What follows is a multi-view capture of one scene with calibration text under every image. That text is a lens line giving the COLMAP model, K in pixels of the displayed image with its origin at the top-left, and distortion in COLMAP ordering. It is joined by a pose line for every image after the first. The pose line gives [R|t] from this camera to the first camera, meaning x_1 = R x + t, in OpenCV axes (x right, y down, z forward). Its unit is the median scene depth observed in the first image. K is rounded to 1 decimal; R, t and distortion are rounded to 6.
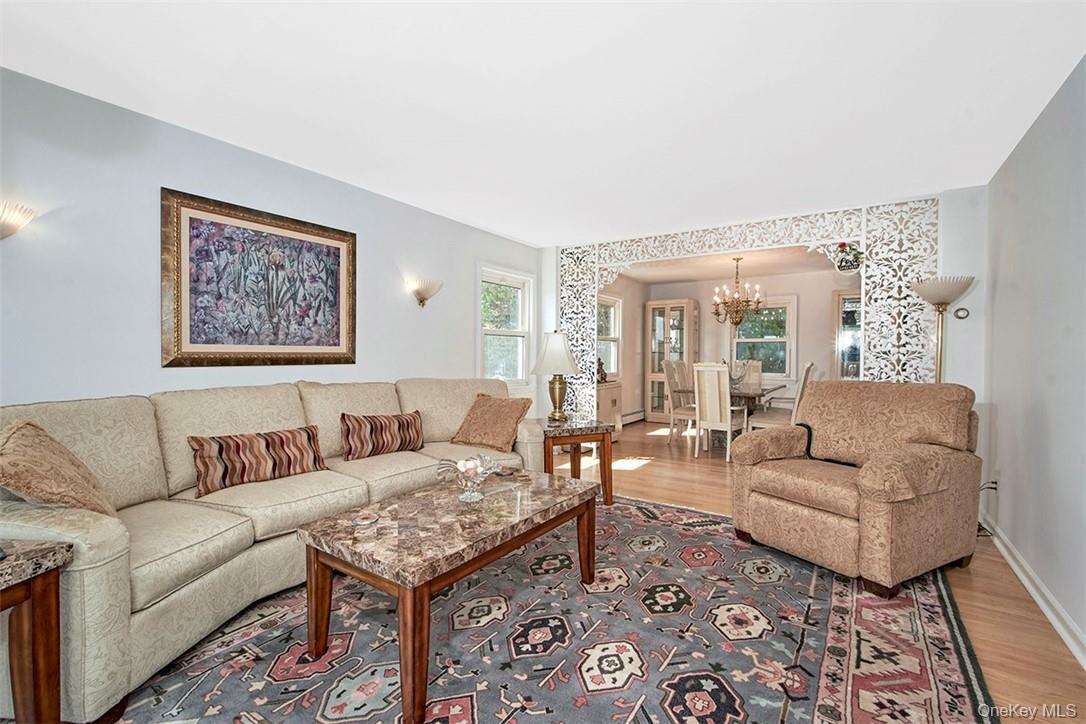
lens RADIAL K [[464.4, 0, 543.0], [0, 464.4, 362.0], [0, 0, 1]] dist [0.003027, -0.000063]
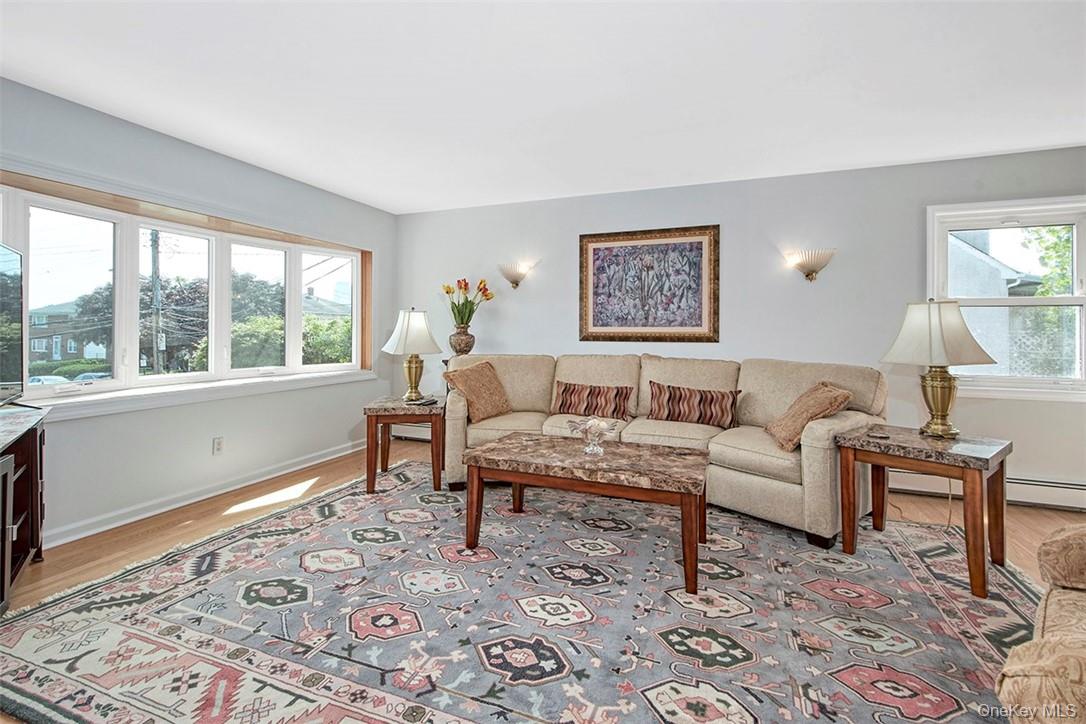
lens RADIAL K [[487.9, 0, 543.0], [0, 487.9, 329.0], [0, 0, 1]] dist [0.002999, 0.000128]
pose [[0.231117, -0.008183, -0.972891, 0.814100], [-0.021553, 0.999676, -0.013528, -0.005001], [0.972687, 0.024095, 0.230866, 0.432486]]
